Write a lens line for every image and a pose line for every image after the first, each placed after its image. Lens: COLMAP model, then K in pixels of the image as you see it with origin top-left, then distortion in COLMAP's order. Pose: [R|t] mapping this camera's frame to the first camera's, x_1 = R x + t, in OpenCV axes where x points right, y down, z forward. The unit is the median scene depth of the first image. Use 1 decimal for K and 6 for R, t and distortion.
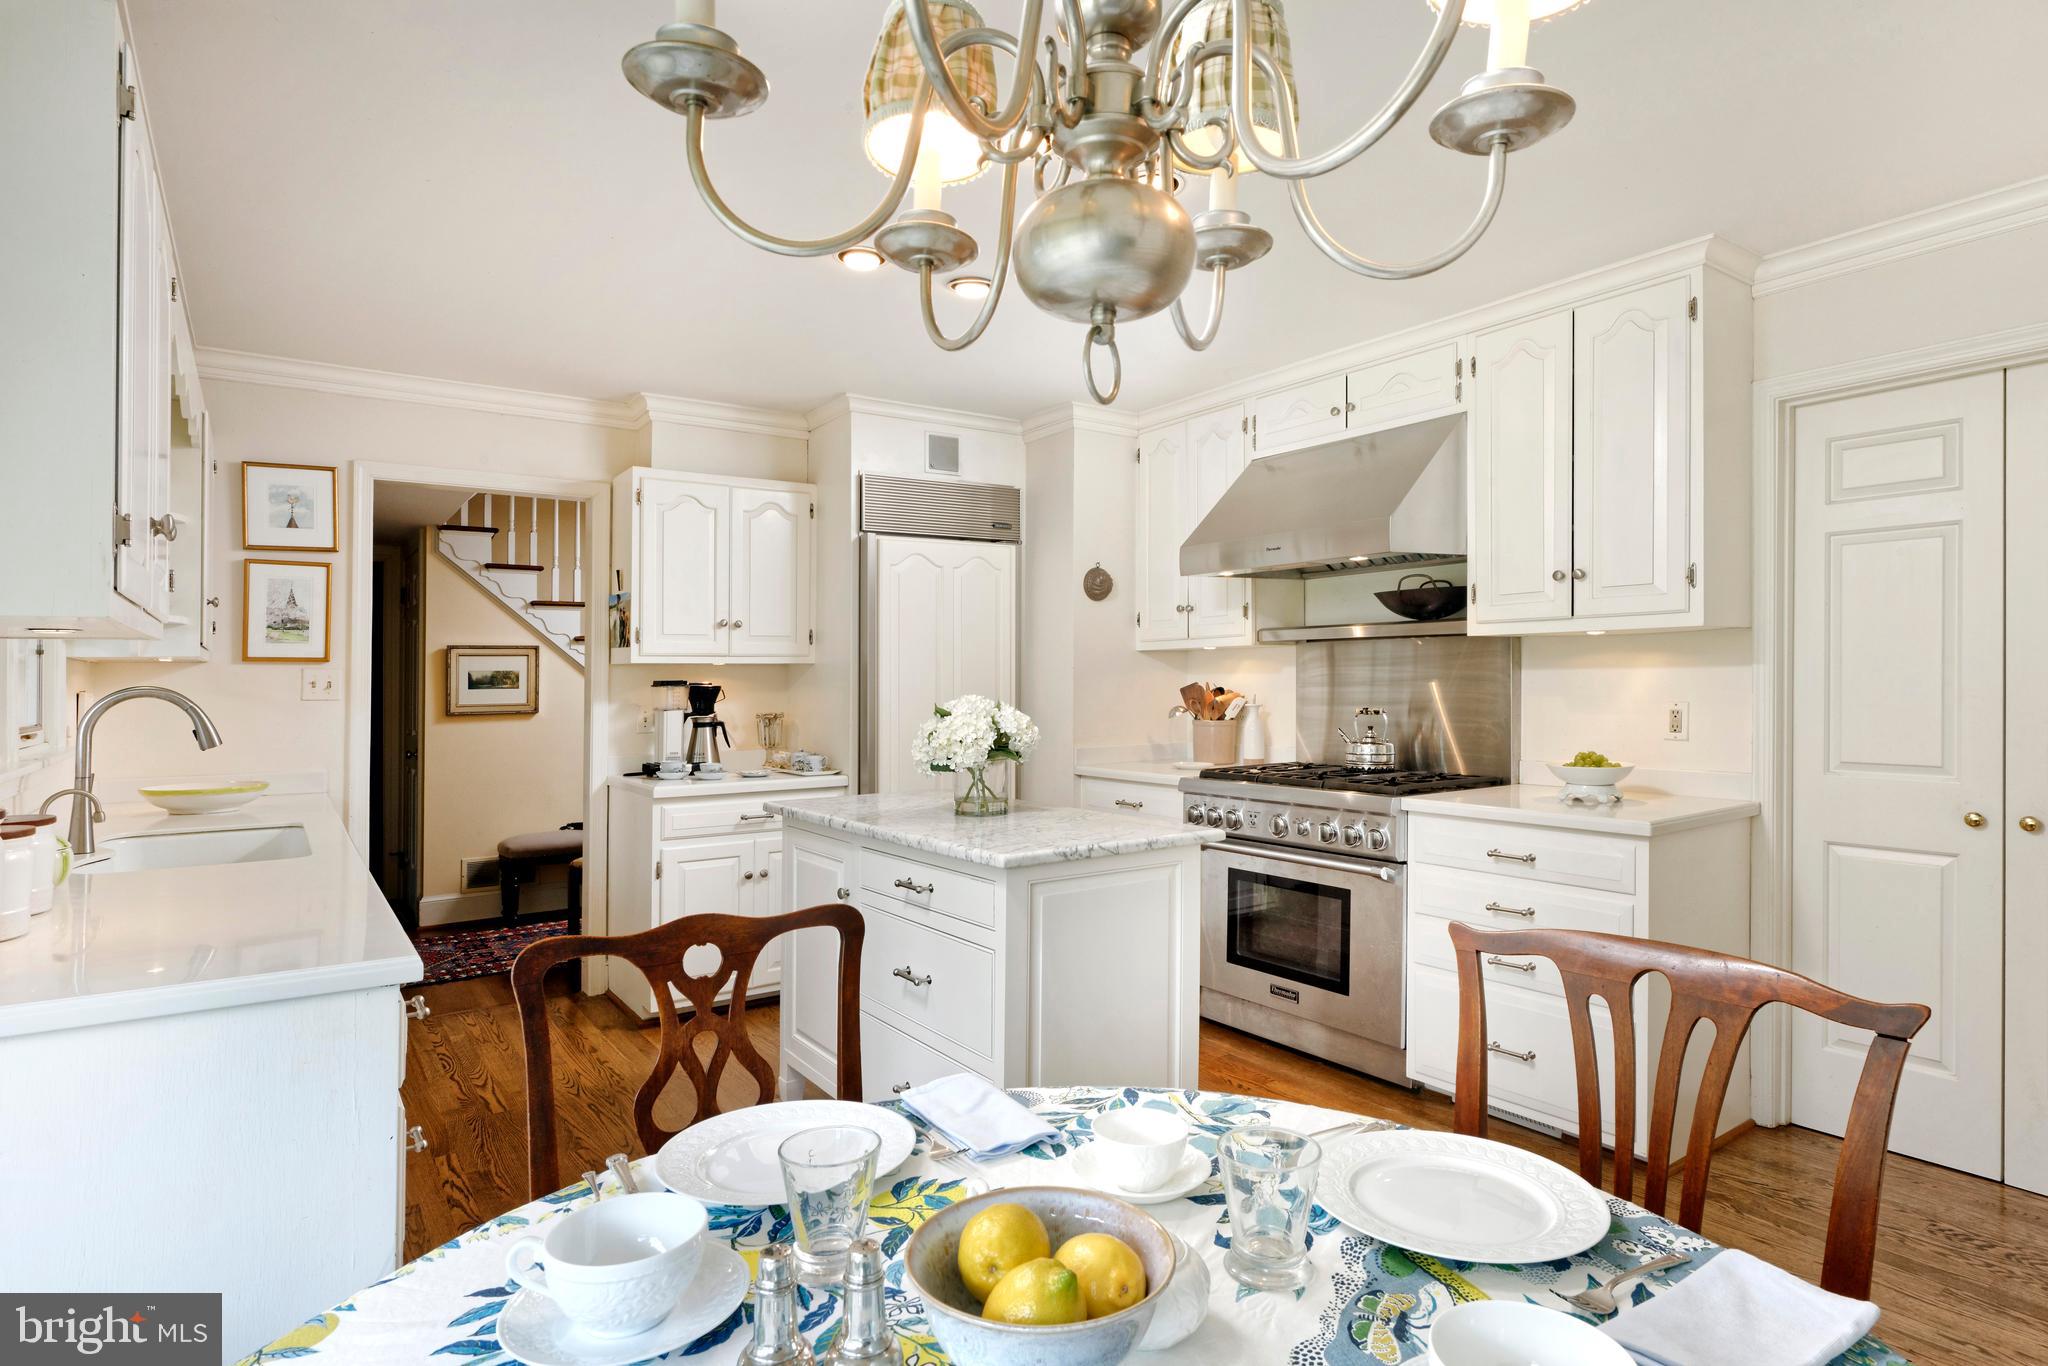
lens RADIAL K [[1136.4, 0, 1024.0], [0, 1136.4, 683.0], [0, 0, 1]] dist [-0.000373, -0.000062]
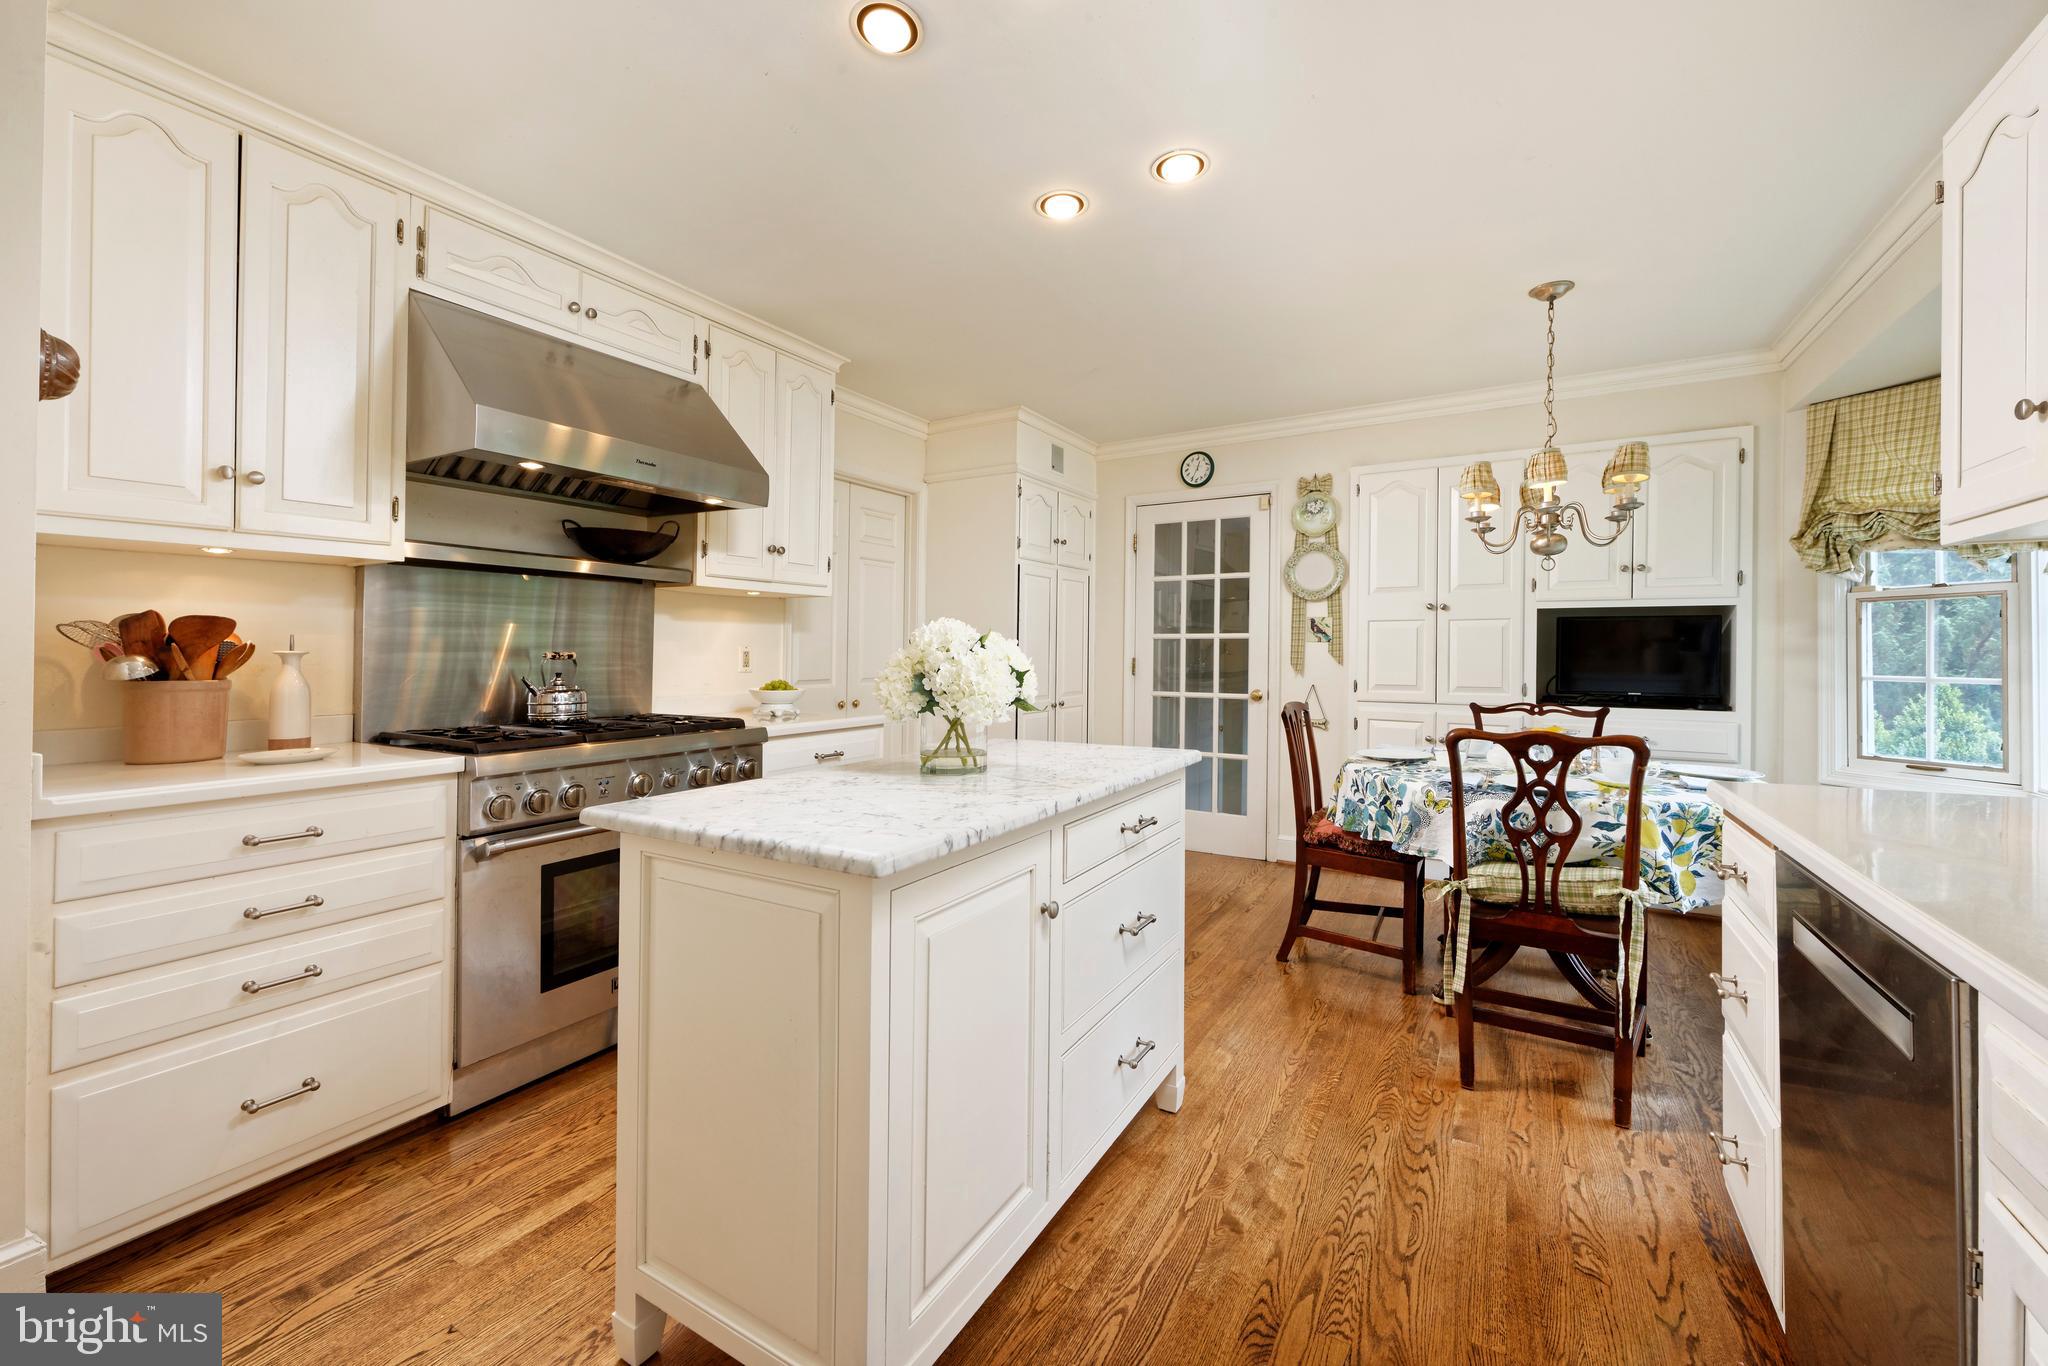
lens RADIAL K [[812.9, 0, 1024.0], [0, 812.9, 683.0], [0, 0, 1]] dist [-0.000448, -0.000056]
pose [[-0.421474, -0.031564, 0.906291, -0.431508], [-0.001137, 0.999412, 0.034279, 0.023963], [-0.906840, 0.013418, -0.421261, 0.940717]]
